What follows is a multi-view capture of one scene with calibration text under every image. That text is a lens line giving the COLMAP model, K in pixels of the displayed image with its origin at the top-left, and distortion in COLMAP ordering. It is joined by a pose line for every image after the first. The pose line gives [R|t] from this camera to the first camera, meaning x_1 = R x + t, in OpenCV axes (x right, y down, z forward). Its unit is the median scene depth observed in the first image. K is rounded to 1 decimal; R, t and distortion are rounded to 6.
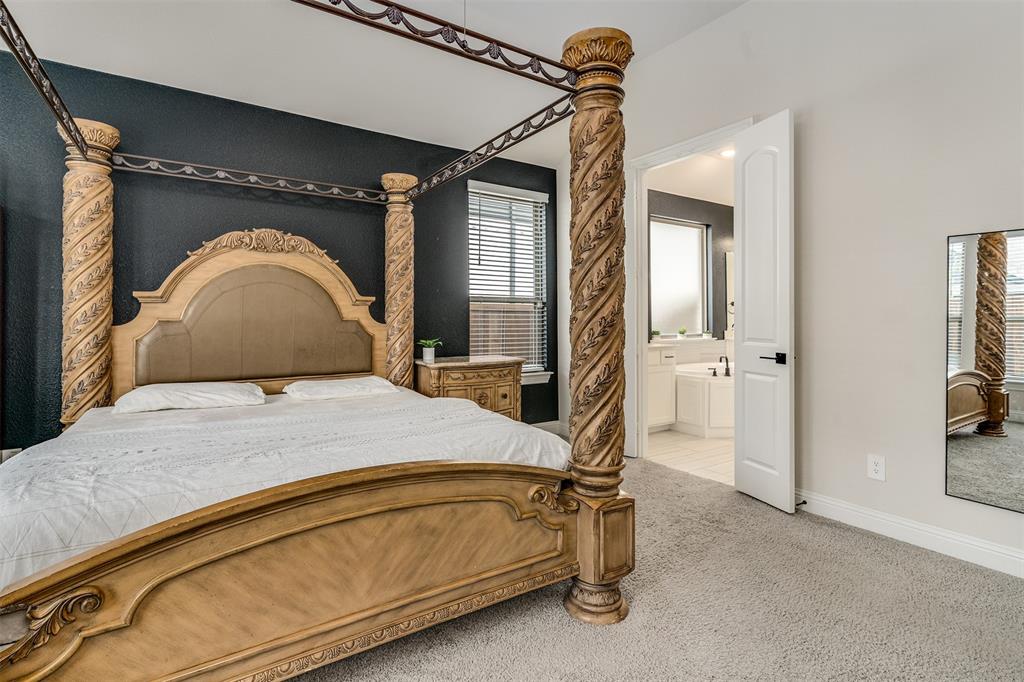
lens RADIAL K [[500.5, 0, 511.2], [0, 500.5, 323.5], [0, 0, 1]] dist [0.001313, -0.000079]
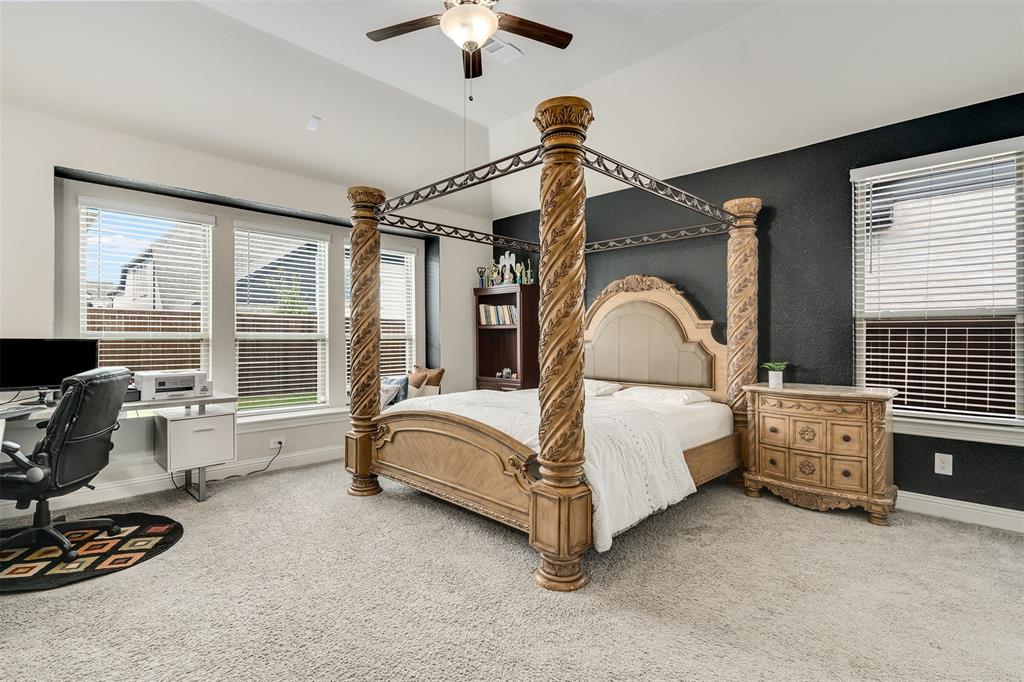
lens RADIAL K [[486.2, 0, 492.7], [0, 486.2, 344.4], [0, 0, 1]] dist [0.001029, -0.000002]
pose [[0.192142, 0.008806, -0.981328, 0.681712], [-0.014408, 0.999877, 0.006151, 0.000321], [0.981261, 0.012958, 0.192246, 0.326045]]
